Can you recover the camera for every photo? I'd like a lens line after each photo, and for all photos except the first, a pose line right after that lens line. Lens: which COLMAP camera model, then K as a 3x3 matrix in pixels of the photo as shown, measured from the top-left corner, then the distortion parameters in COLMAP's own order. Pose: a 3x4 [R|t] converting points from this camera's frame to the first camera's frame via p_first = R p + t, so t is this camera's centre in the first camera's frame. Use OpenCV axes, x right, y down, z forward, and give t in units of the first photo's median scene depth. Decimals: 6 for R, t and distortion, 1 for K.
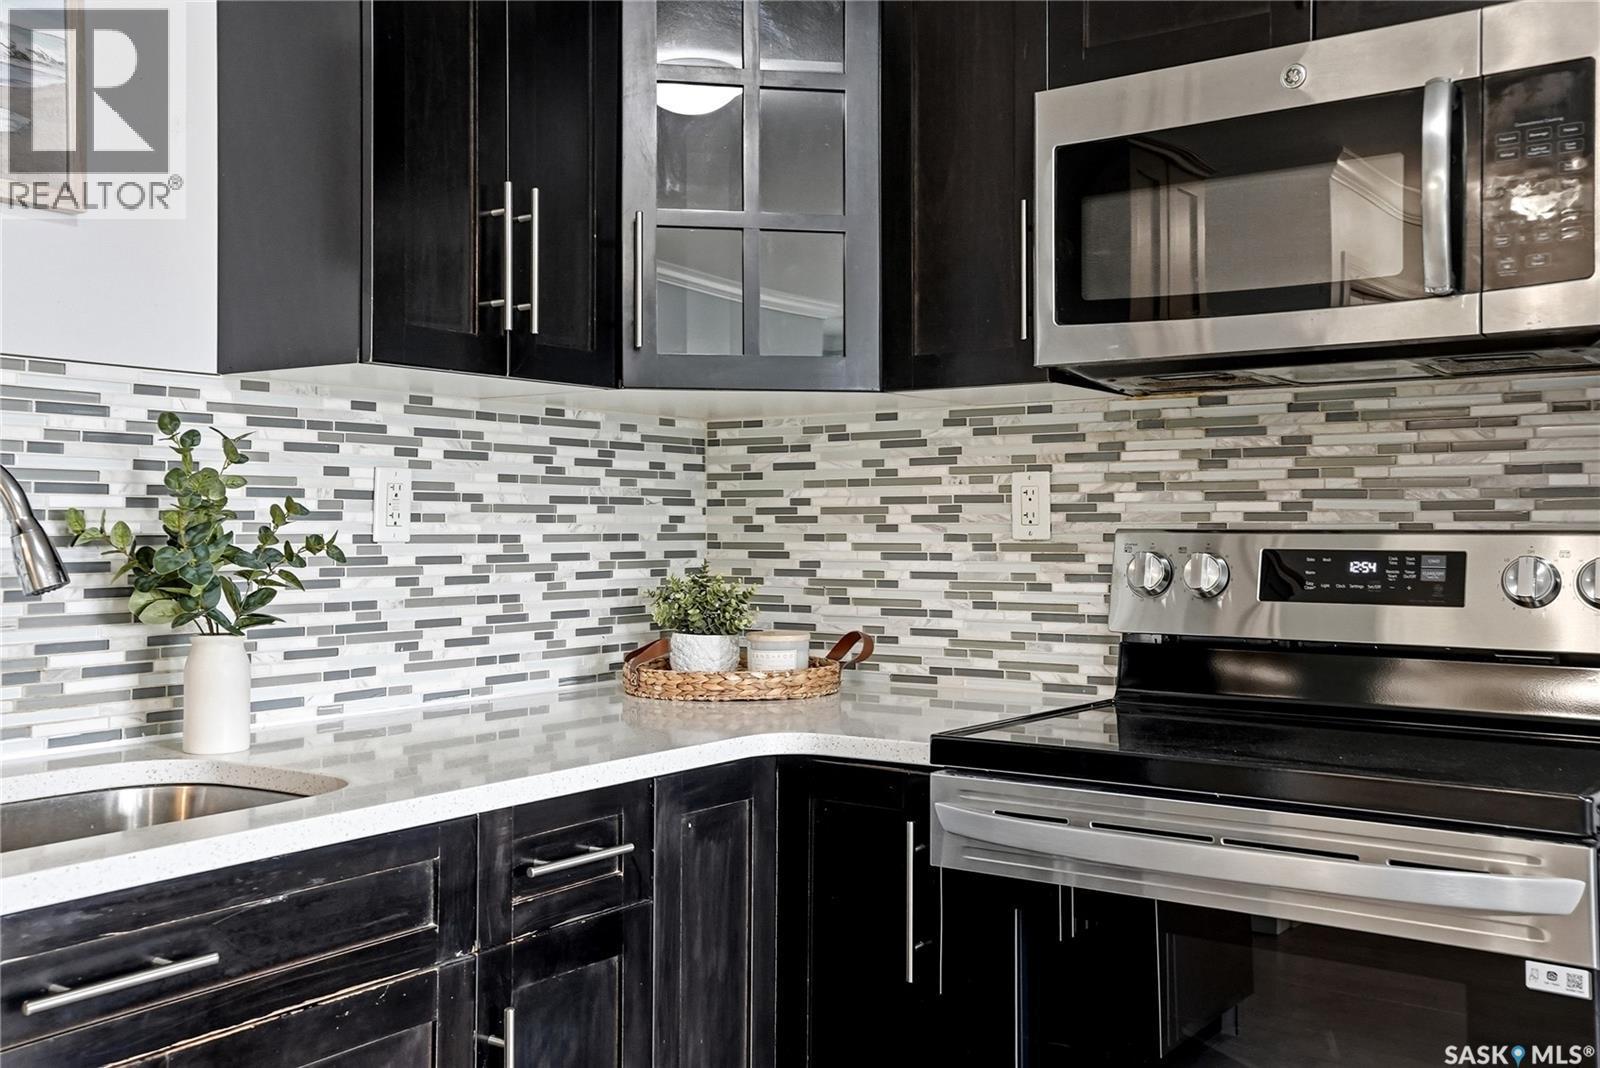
lens RADIAL K [[1575.6, 0, 796.6], [0, 1575.6, 493.8], [0, 0, 1]] dist [0.076332, 0.009610]
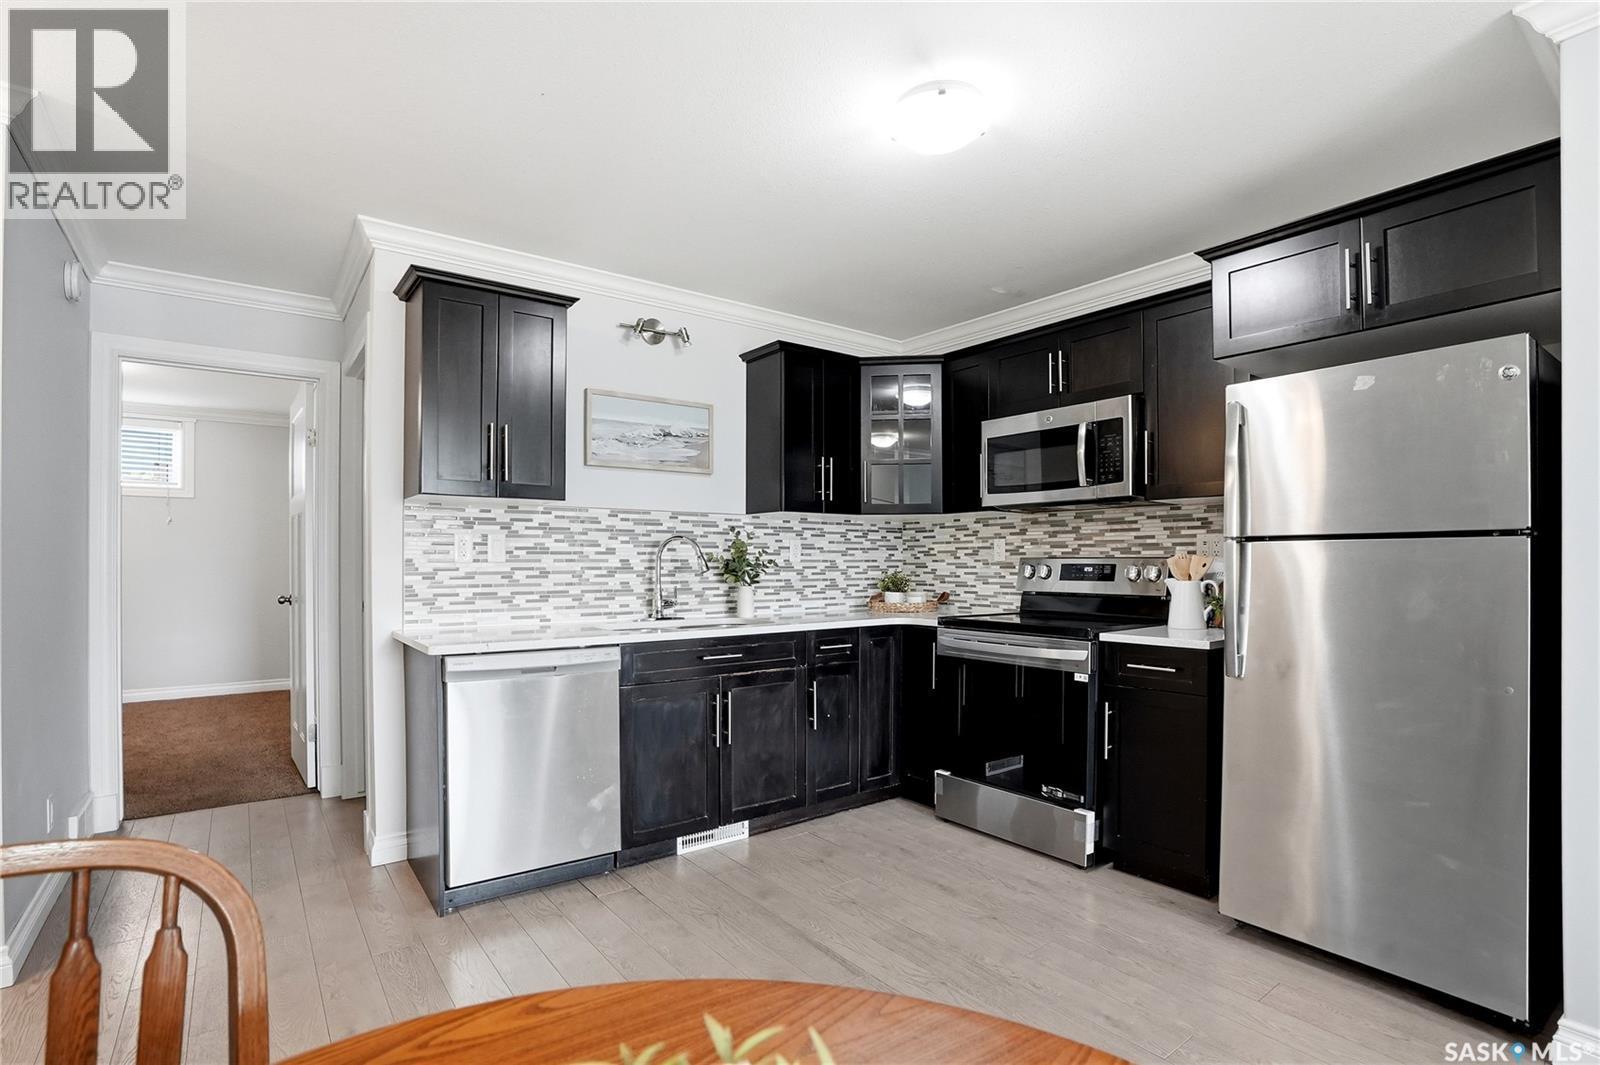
lens RADIAL K [[789.5, 0, 803.2], [0, 789.5, 580.3], [0, 0, 1]] dist [-0.034971, 0.000397]
pose [[0.952906, 0.005913, -0.303208, 0.254800], [0.007719, 0.999013, 0.043740, -0.003374], [0.303168, -0.044020, 0.951920, -0.561468]]
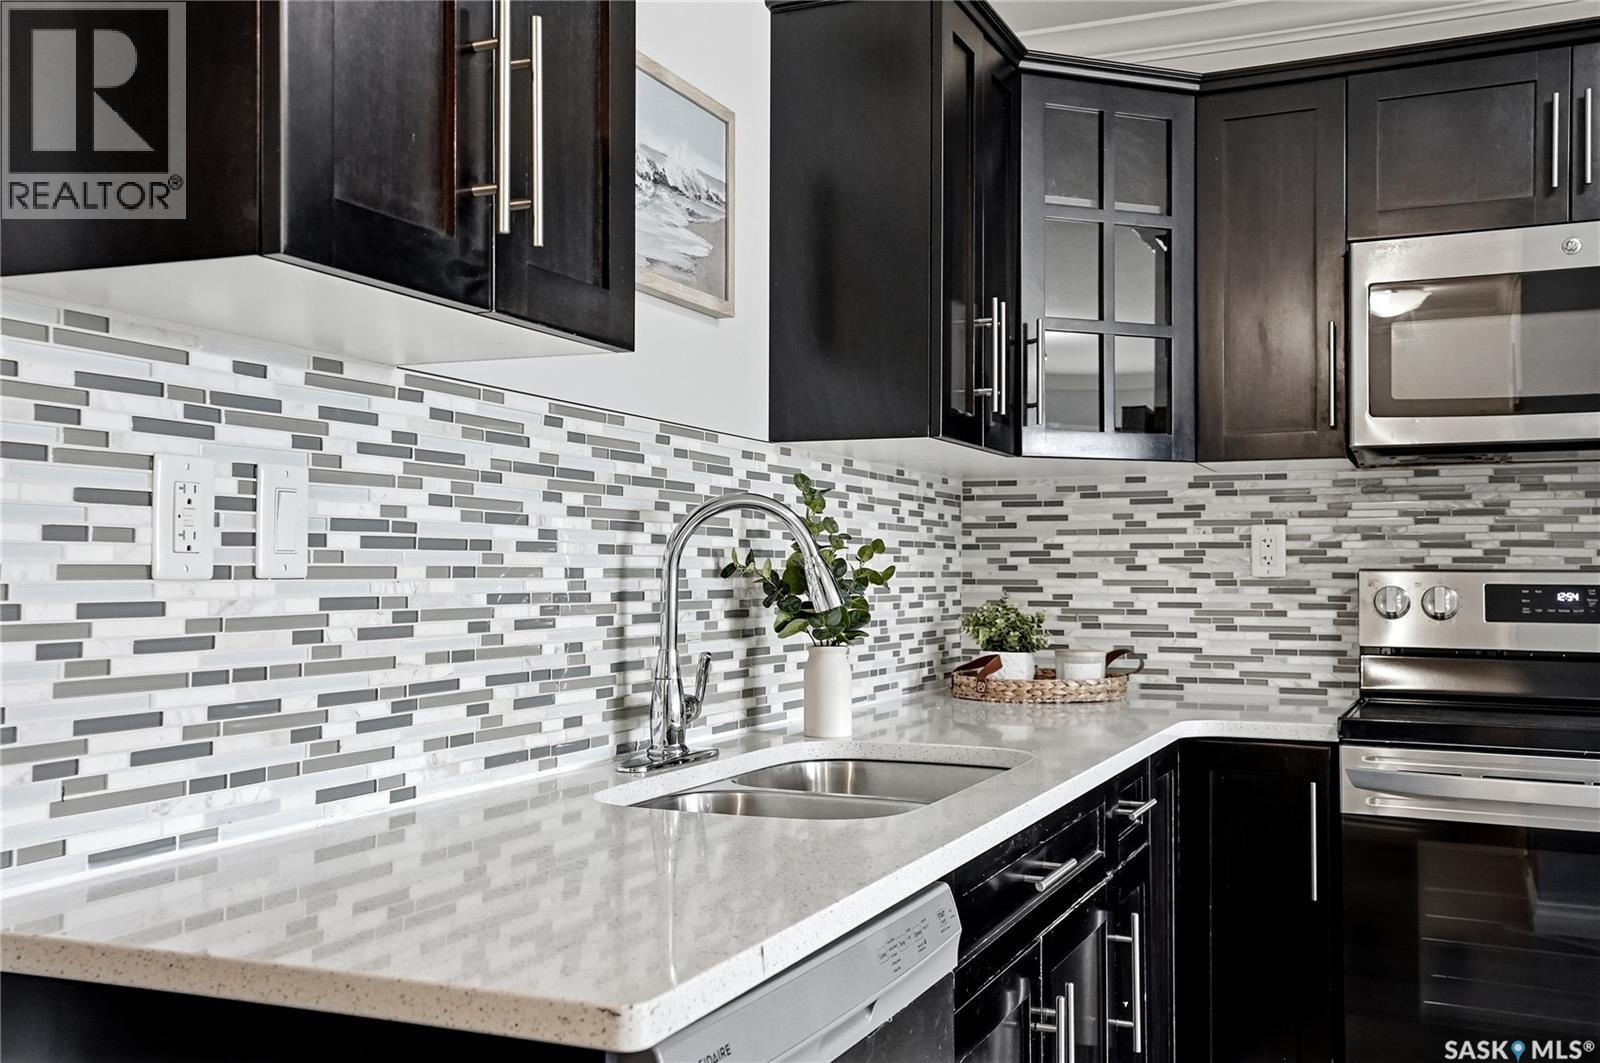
lens RADIAL K [[1534.6, 0, 799.3], [0, 1534.6, 516.8], [0, 0, 1]] dist [0.091003, 0.010813]
pose [[0.978686, 0.010300, 0.205105, -0.504365], [-0.007146, 0.999845, -0.016114, 0.002946], [-0.205239, 0.014305, 0.978607, -0.169791]]
